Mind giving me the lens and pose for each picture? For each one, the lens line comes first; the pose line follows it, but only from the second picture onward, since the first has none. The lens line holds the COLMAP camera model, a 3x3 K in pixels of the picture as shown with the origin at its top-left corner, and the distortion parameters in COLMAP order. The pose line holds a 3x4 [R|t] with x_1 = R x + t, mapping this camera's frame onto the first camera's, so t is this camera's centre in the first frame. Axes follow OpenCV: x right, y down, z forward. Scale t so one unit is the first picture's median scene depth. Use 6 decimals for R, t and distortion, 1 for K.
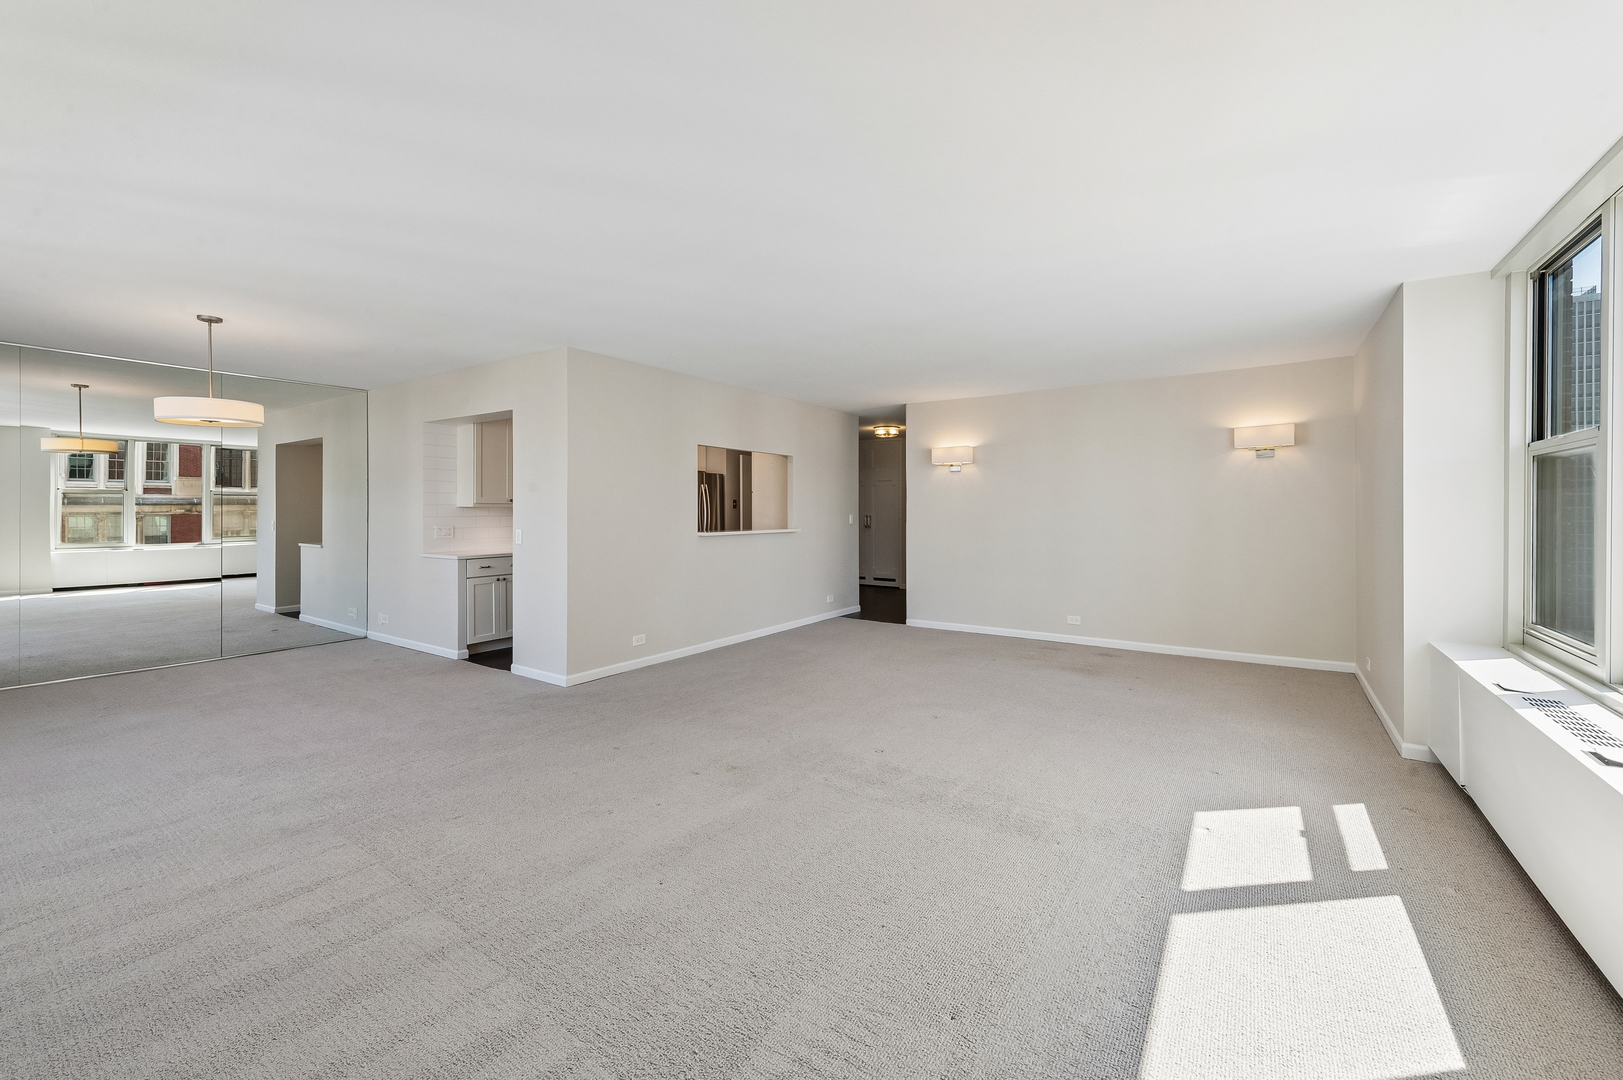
lens RADIAL K [[654.1, 0, 815.3], [0, 654.1, 516.0], [0, 0, 1]] dist [0.001570, 0.000086]
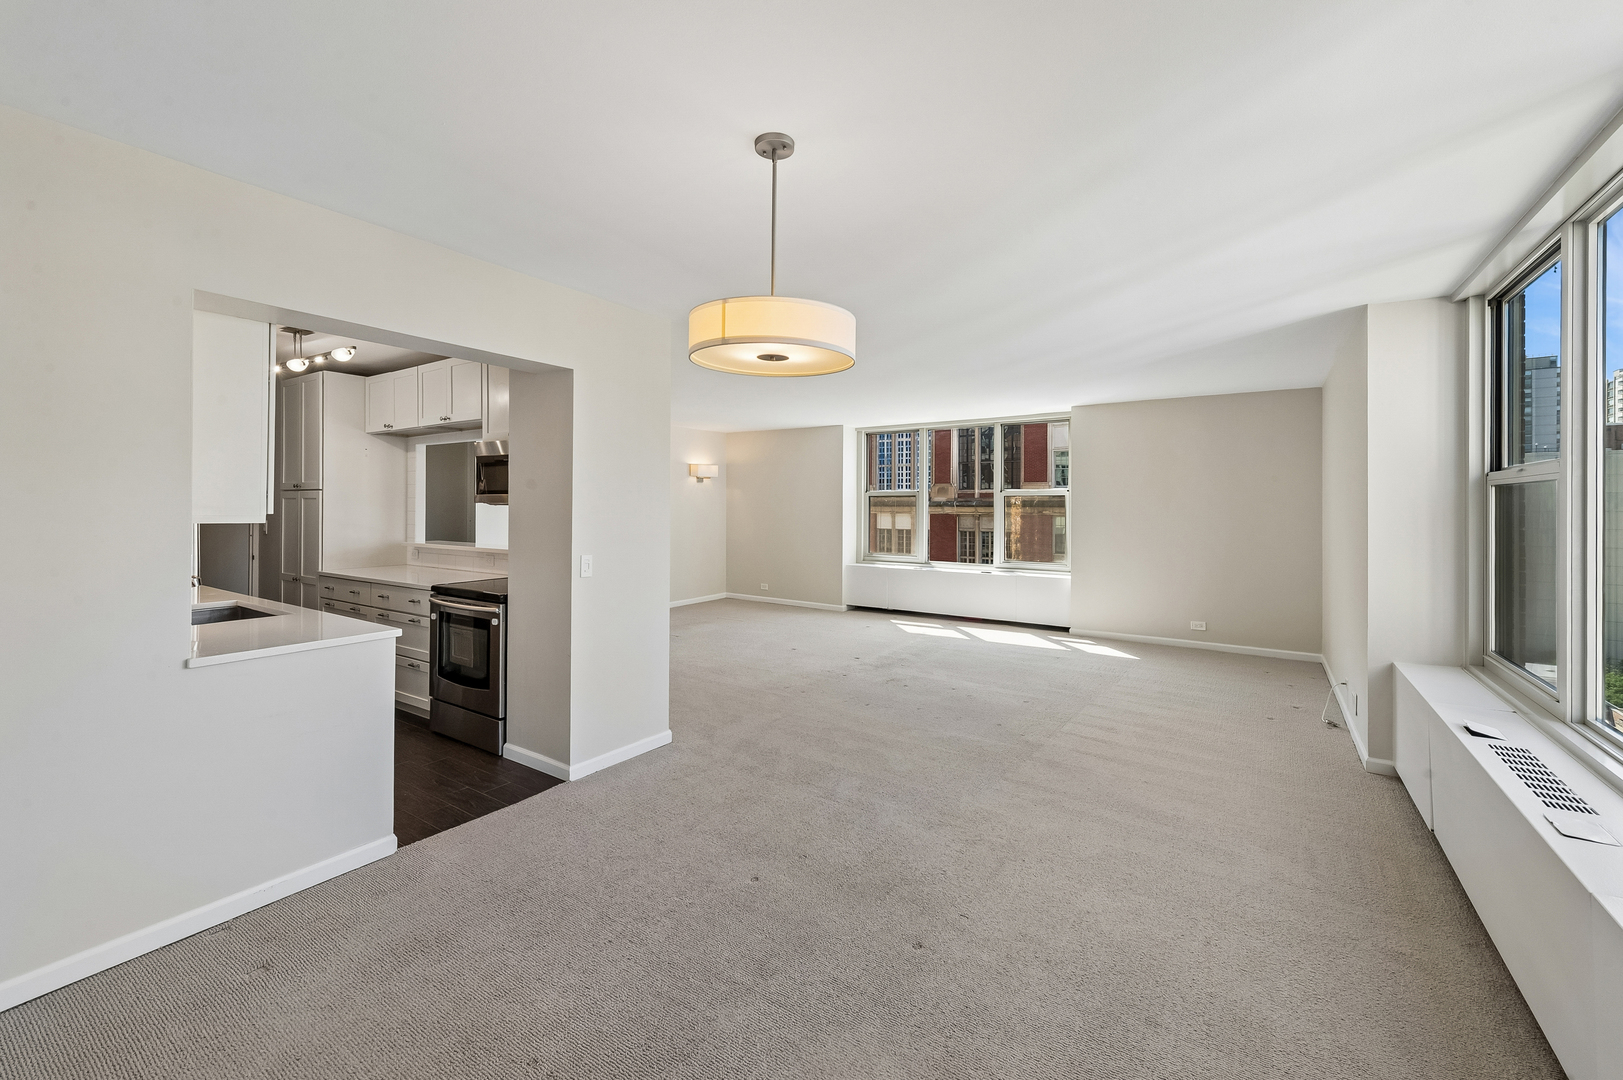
lens RADIAL K [[661.3, 0, 811.6], [0, 661.3, 504.5], [0, 0, 1]] dist [0.010540, 0.000073]
pose [[-0.015257, 0.000890, 0.999883, -1.050526], [0.002966, 0.999995, -0.000845, -0.028601], [-0.999879, 0.002953, -0.015259, 0.734218]]
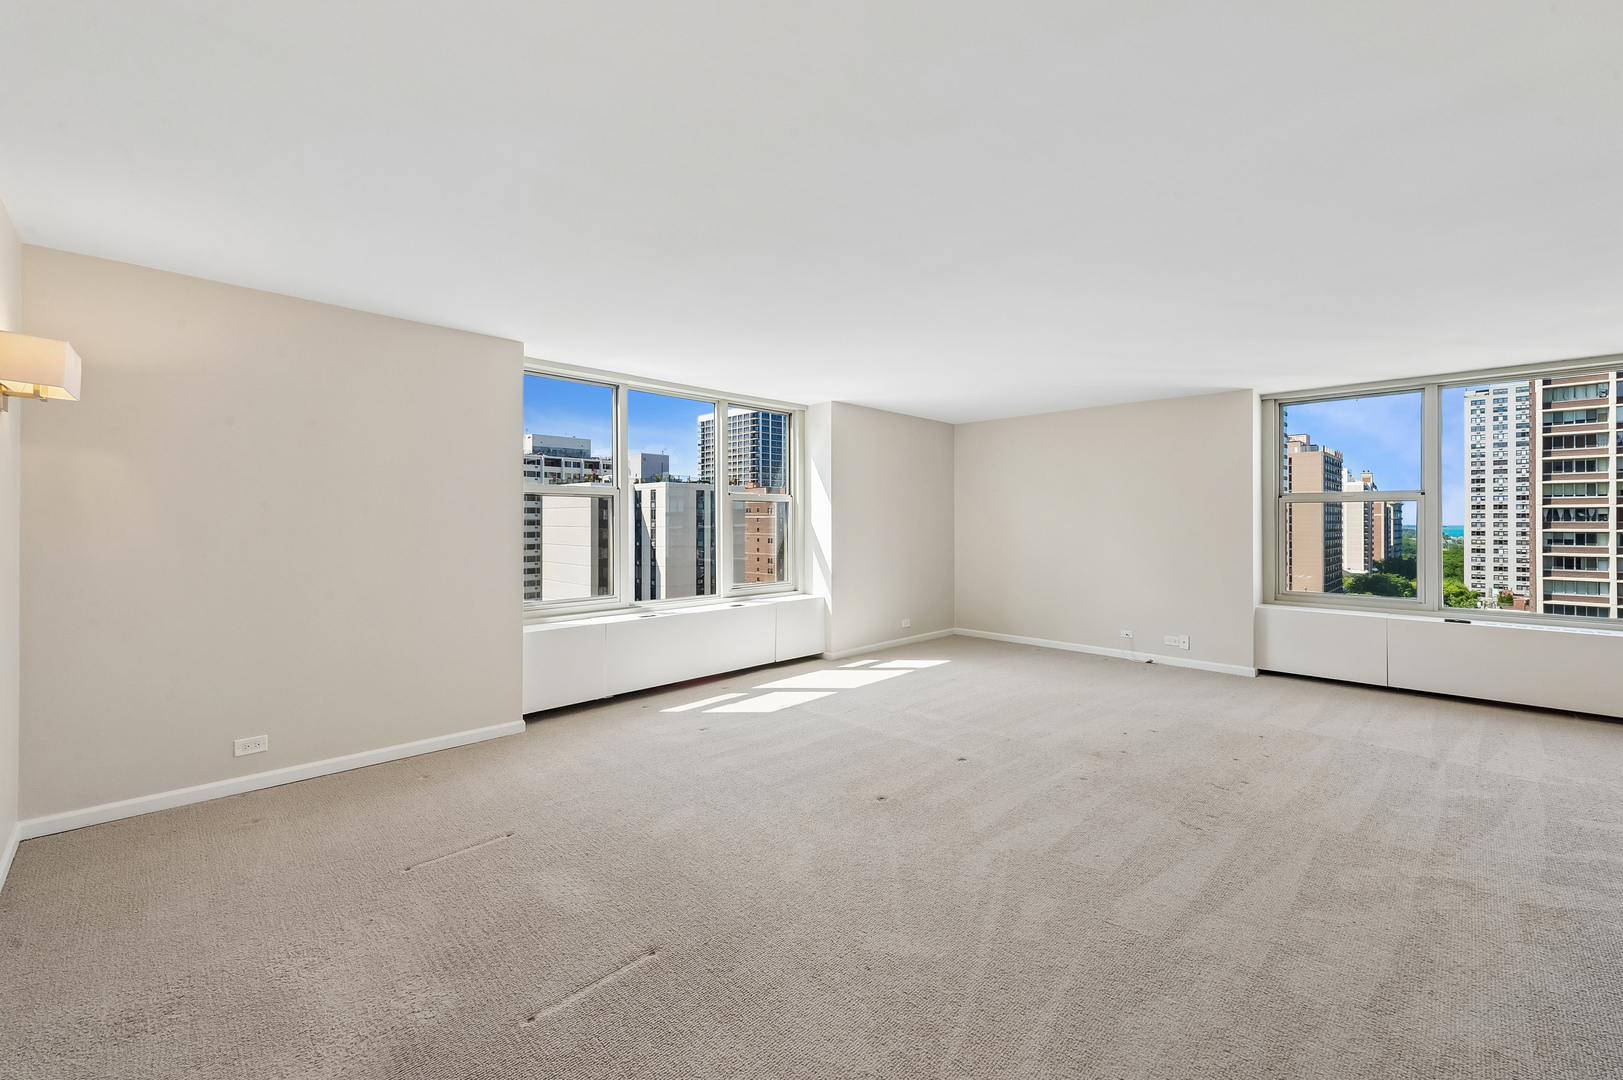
lens RADIAL K [[661.3, 0, 811.6], [0, 661.3, 504.5], [0, 0, 1]] dist [0.010540, 0.000073]
pose [[-0.984414, 0.011304, 0.175505, 0.068502], [0.007651, 0.999740, -0.021480, -0.015632], [-0.175702, -0.019802, -0.984244, 1.323283]]
